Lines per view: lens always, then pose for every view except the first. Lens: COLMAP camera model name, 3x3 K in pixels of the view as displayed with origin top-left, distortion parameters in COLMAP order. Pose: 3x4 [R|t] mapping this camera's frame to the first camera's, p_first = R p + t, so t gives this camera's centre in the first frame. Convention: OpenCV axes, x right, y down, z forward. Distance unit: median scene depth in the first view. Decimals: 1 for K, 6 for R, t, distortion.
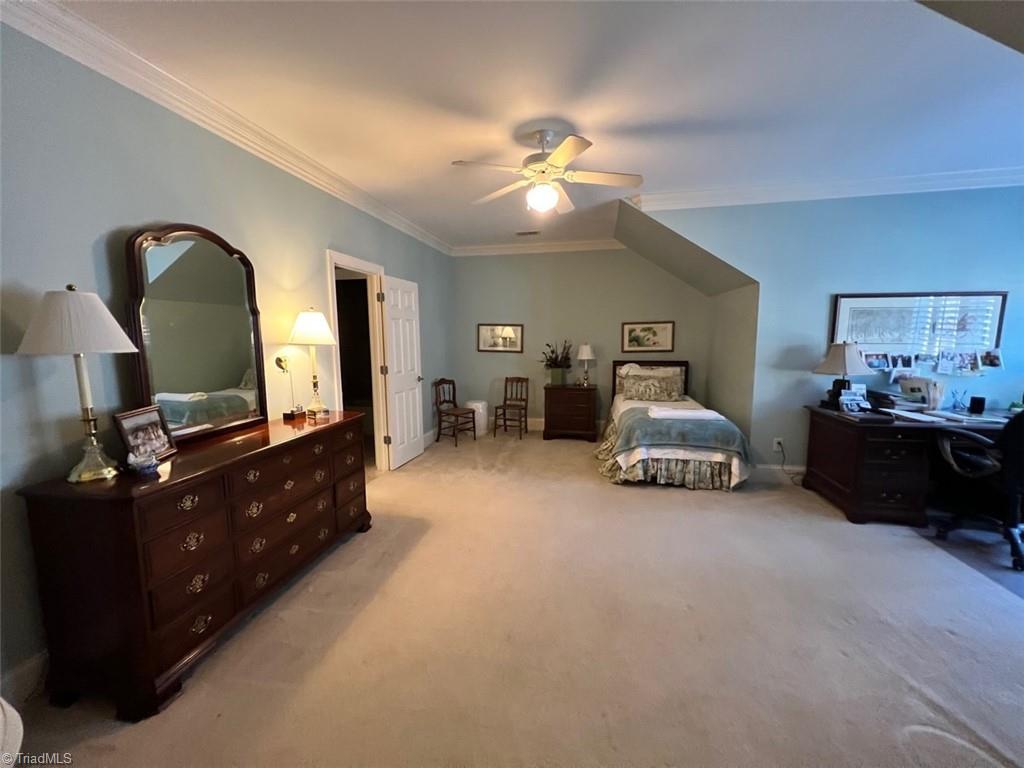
lens RADIAL K [[405.9, 0, 511.3], [0, 405.9, 383.2], [0, 0, 1]] dist [-0.003790, 0.000100]
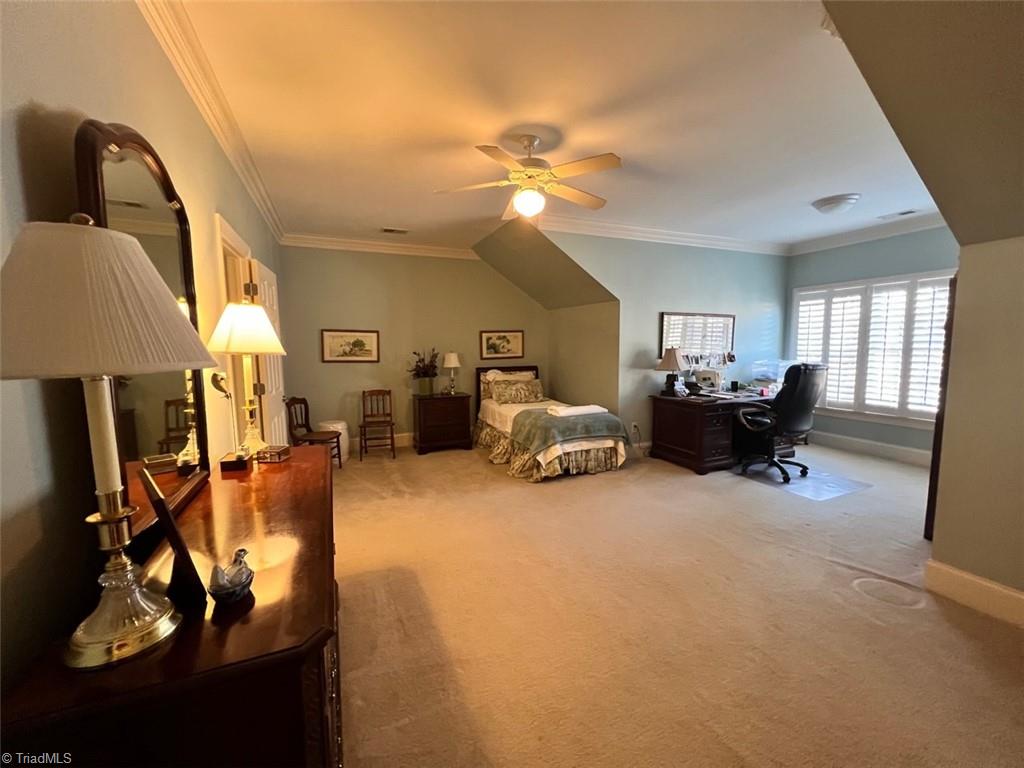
lens RADIAL K [[407.3, 0, 512.0], [0, 407.3, 384.0], [0, 0, 1]] dist [-0.002532, -0.000088]
pose [[0.823338, -0.056133, 0.564769, -0.391671], [0.068282, 0.997666, -0.000383, -0.011979], [-0.563429, 0.038879, 0.825249, 0.155656]]
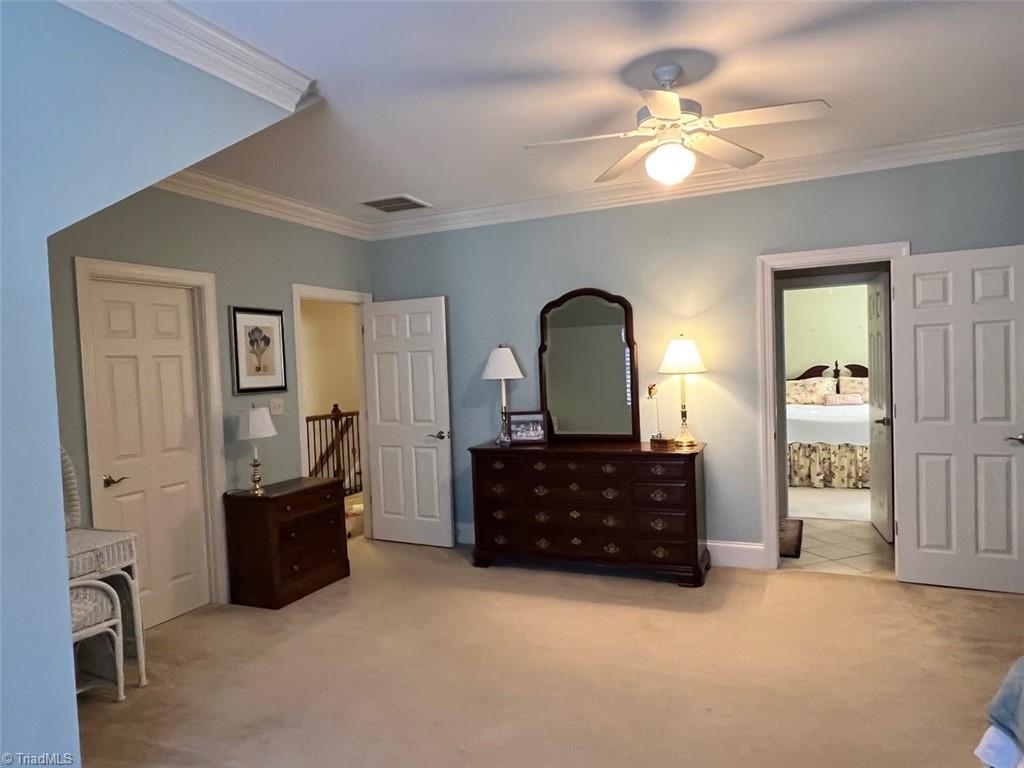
lens RADIAL K [[668.7, 0, 512.0], [0, 668.7, 384.0], [0, 0, 1]] dist [-0.002918, -0.002913]
pose [[-0.217054, 0.044387, -0.975150, 0.875057], [-0.071656, 0.995546, 0.061265, -0.104095], [0.973526, 0.083174, -0.212907, 0.723682]]
